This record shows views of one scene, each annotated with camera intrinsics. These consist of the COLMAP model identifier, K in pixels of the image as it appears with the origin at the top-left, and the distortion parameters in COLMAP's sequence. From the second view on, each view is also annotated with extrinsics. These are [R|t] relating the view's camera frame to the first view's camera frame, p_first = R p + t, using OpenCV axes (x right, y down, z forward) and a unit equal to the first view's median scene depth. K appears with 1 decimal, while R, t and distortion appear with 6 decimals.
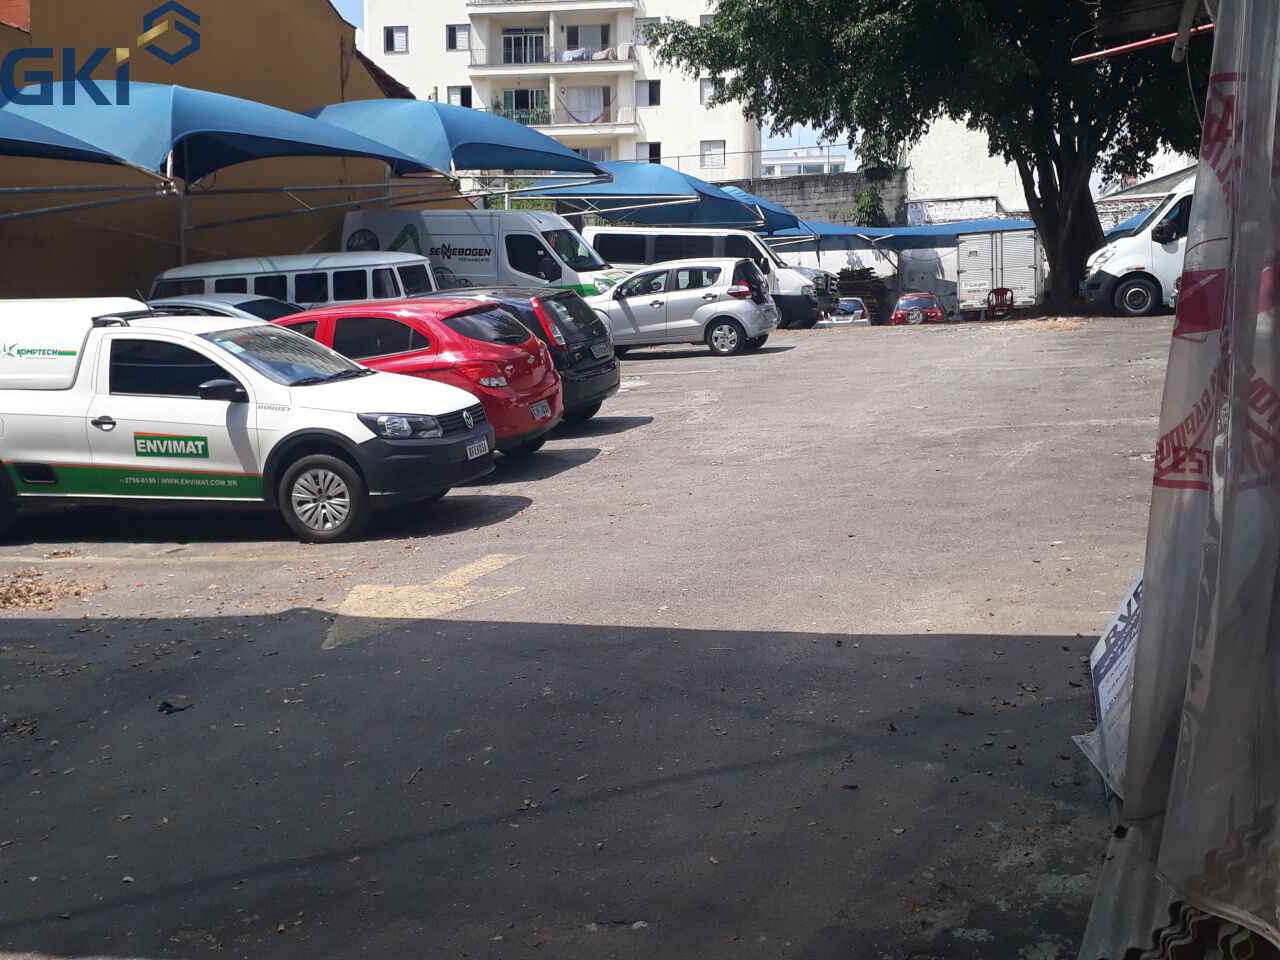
lens RADIAL K [[1482.2, 0, 634.2], [0, 1482.2, 484.1], [0, 0, 1]] dist [0.252043, -0.789306]
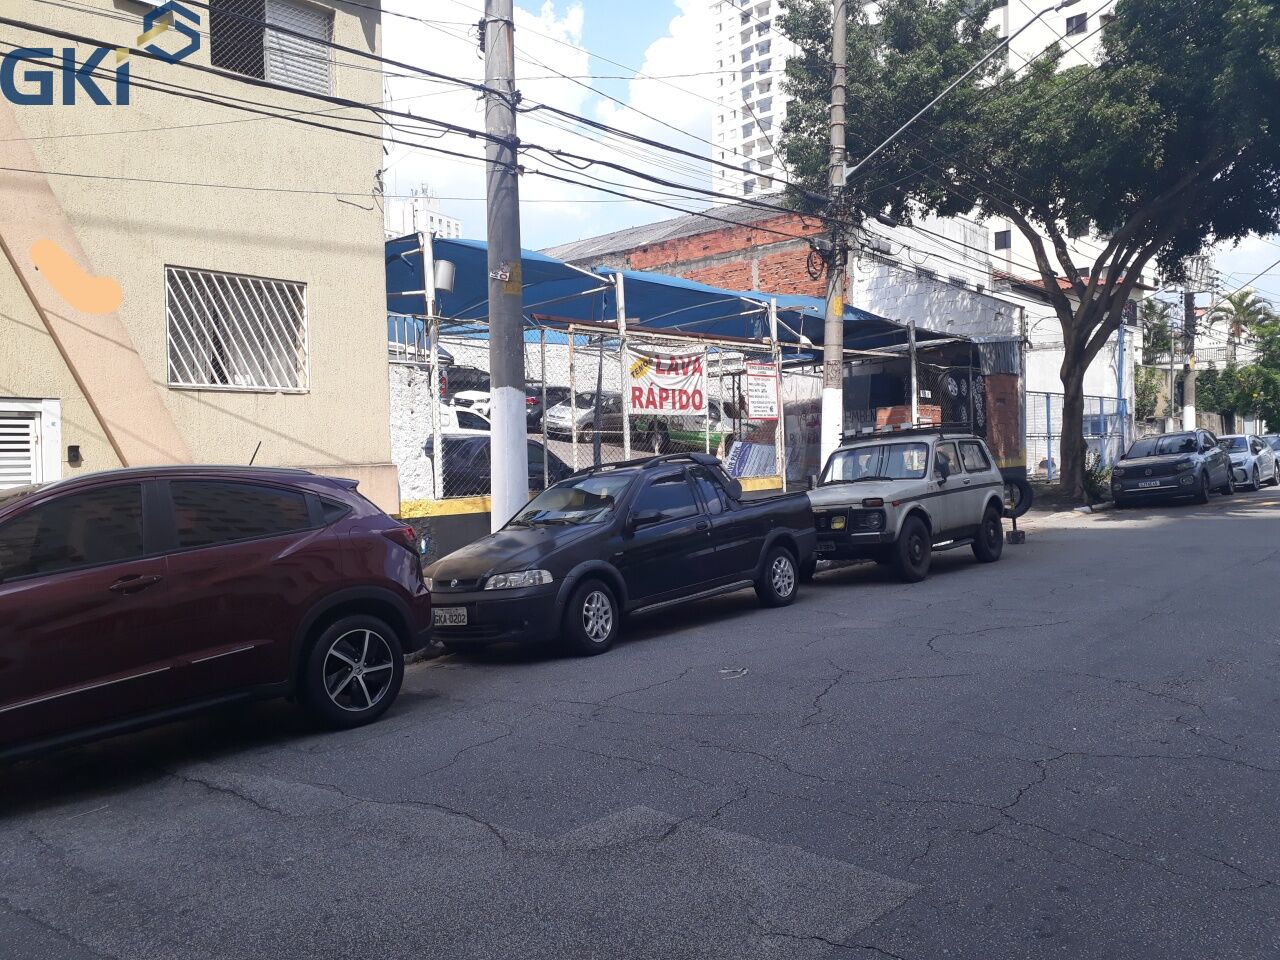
lens RADIAL K [[1015.0, 0, 631.7], [0, 1015.0, 484.2], [0, 0, 1]] dist [0.163300, -0.369003]
pose [[0.404651, -0.024694, 0.914138, -1.156737], [0.042369, 0.999068, 0.008233, 0.030996], [-0.913489, 0.035400, 0.405320, -0.117590]]
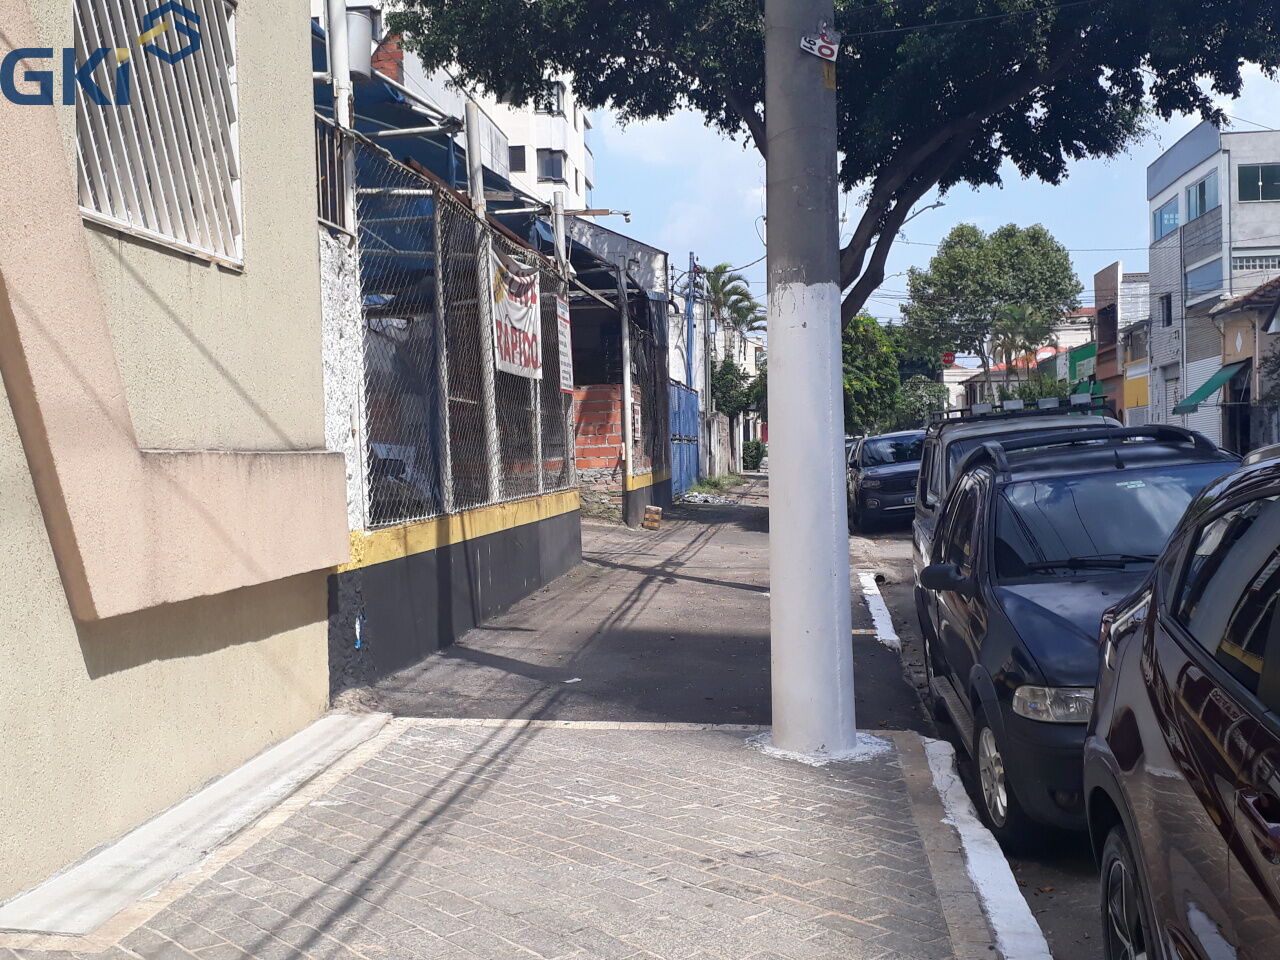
lens RADIAL K [[1482.2, 0, 634.2], [0, 1482.2, 484.1], [0, 0, 1]] dist [0.252043, -0.789306]
pose [[-0.190048, -0.004751, 0.981763, -1.055434], [0.045693, 0.998862, 0.013679, 0.024979], [-0.980711, 0.047459, -0.189615, 0.265764]]
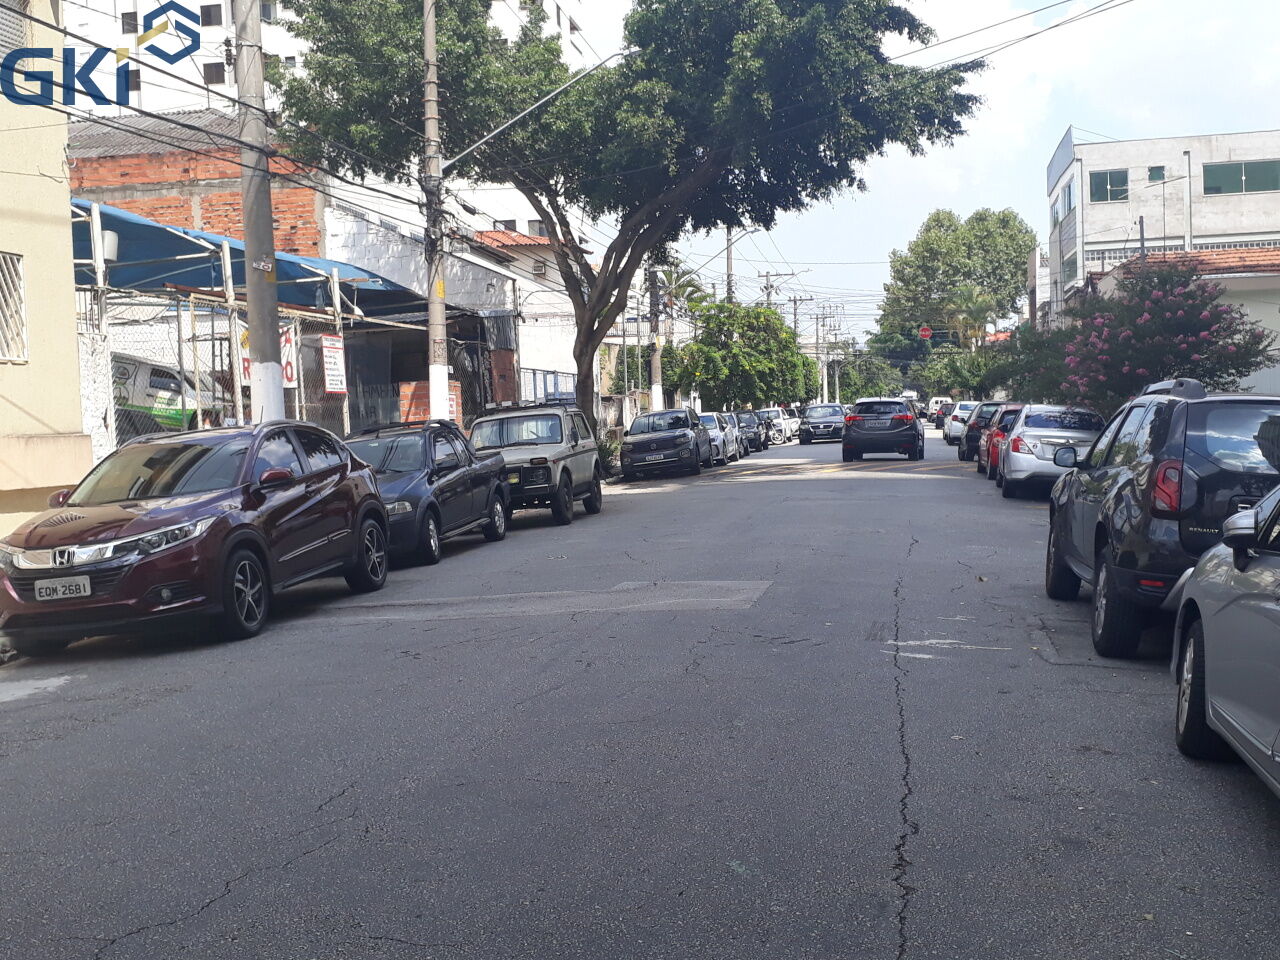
lens RADIAL K [[1482.2, 0, 634.2], [0, 1482.2, 484.1], [0, 0, 1]] dist [0.252043, -0.789306]
pose [[-0.118934, -0.024129, 0.992609, -1.602933], [0.058786, 0.997780, 0.031299, 0.039197], [-0.991160, 0.062074, -0.117251, 0.045495]]
